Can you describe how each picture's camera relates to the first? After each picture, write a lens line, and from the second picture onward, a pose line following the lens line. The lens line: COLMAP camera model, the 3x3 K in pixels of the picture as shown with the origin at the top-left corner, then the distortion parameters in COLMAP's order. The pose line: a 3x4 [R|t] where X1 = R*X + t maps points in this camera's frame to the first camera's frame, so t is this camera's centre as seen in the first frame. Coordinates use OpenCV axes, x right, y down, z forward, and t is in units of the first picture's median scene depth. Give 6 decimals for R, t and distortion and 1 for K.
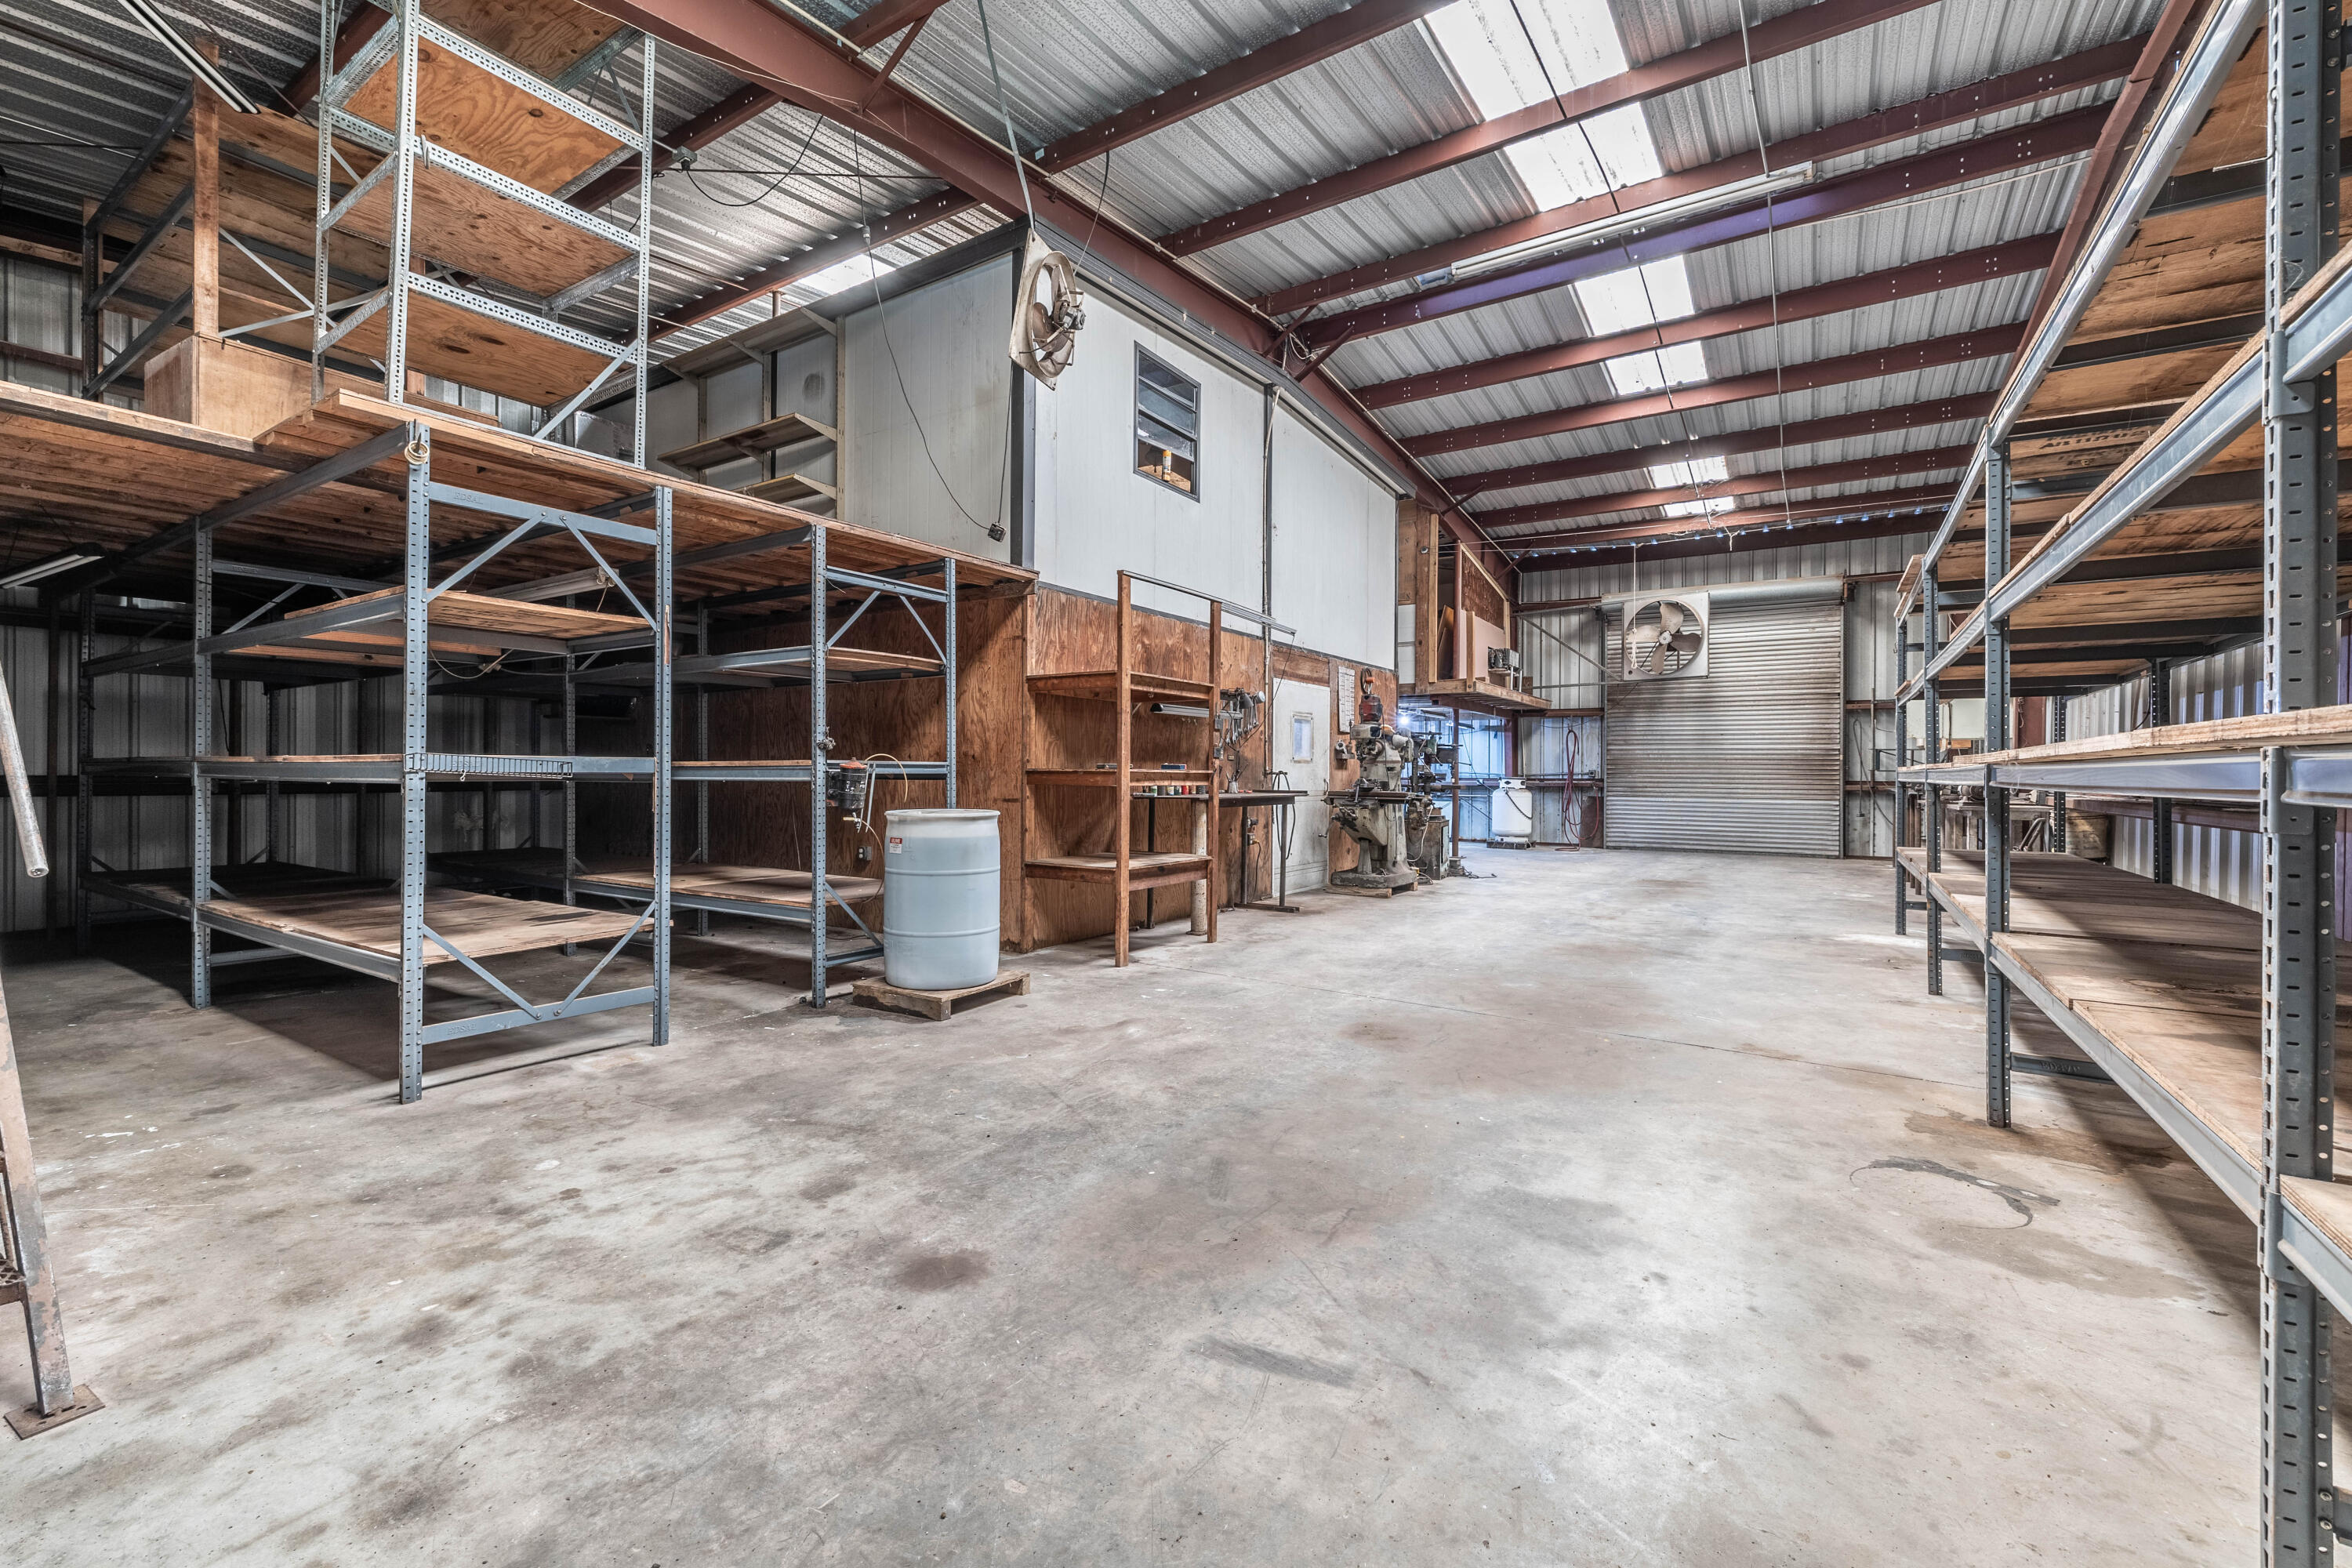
lens RADIAL K [[987.5, 0, 1165.1], [0, 987.5, 771.6], [0, 0, 1]] dist [0.001436, 0.000212]
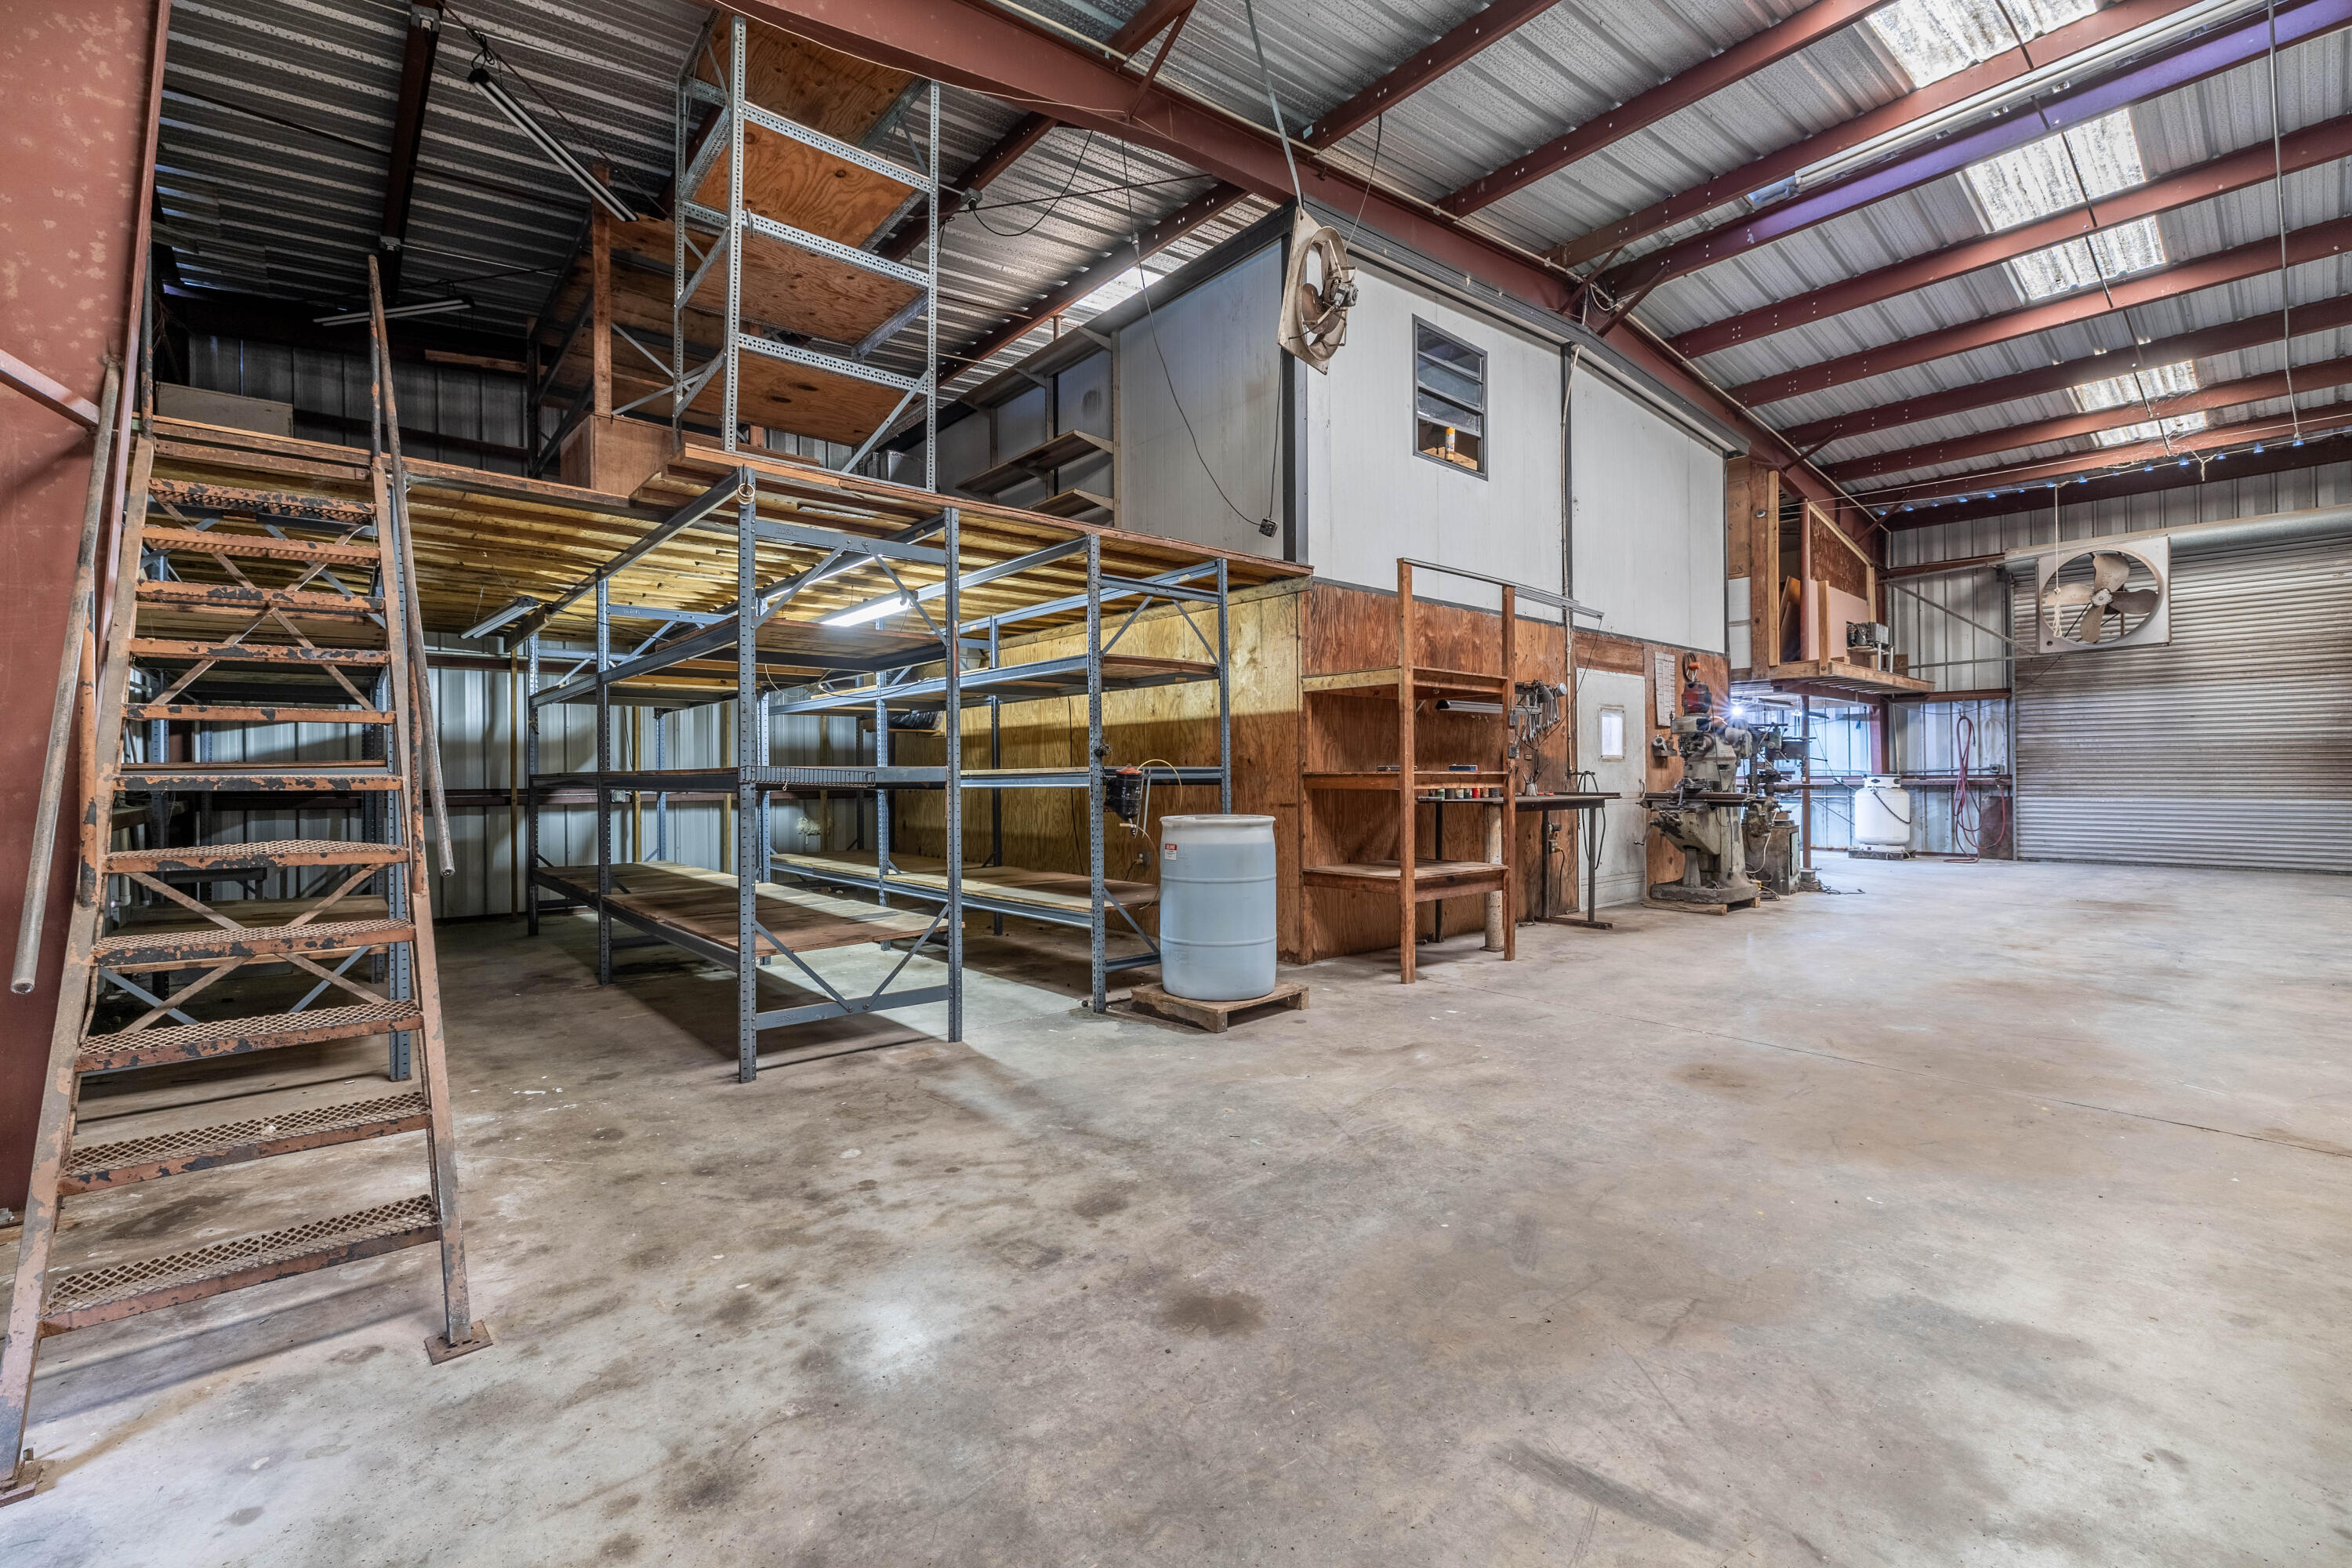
lens RADIAL K [[987.5, 0, 1167.4], [0, 987.5, 767.6], [0, 0, 1]] dist [0.001436, 0.000212]
pose [[0.960511, -0.014862, -0.277845, -0.000294], [0.012774, 0.999875, -0.009323, -0.000284], [0.277949, 0.005406, 0.960581, 0.051215]]
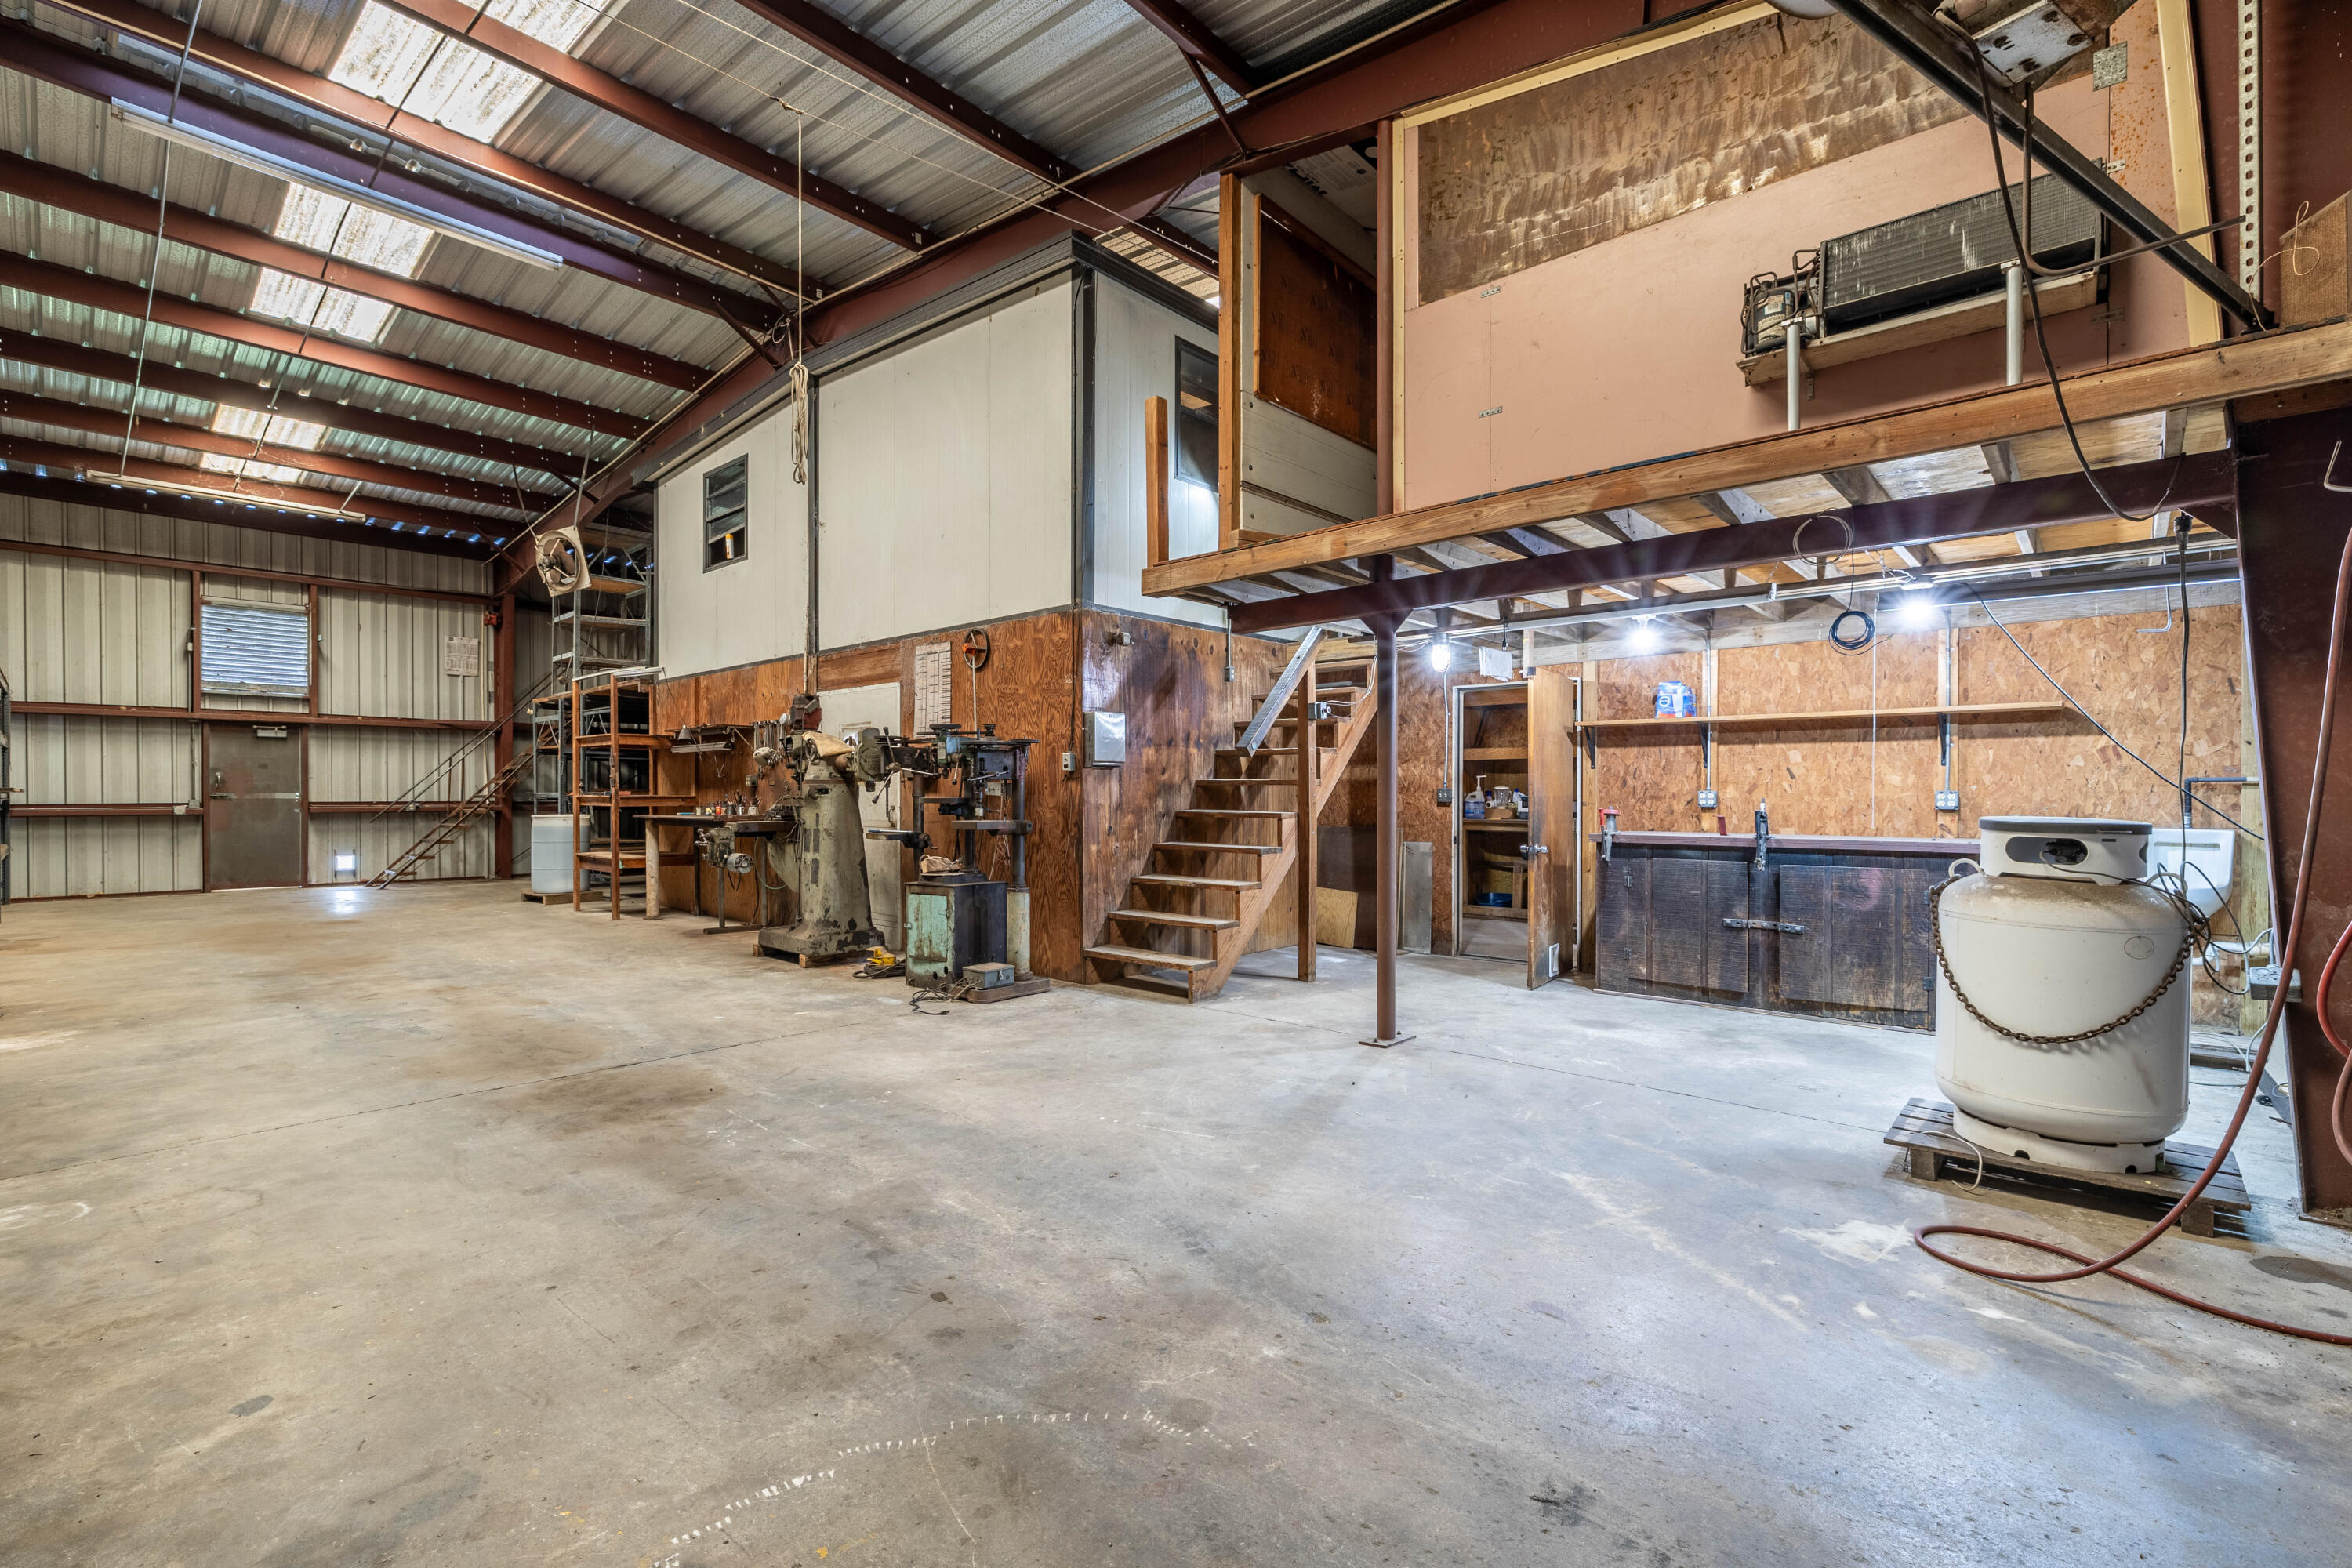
lens RADIAL K [[1069.8, 0, 1171.9], [0, 1069.8, 792.1], [0, 0, 1]] dist [0.000682, 0.000423]
pose [[0.105926, -0.003251, 0.994369, -0.566244], [0.008142, 0.999964, 0.002402, 0.000772], [-0.994341, 0.007841, 0.105949, 0.365600]]
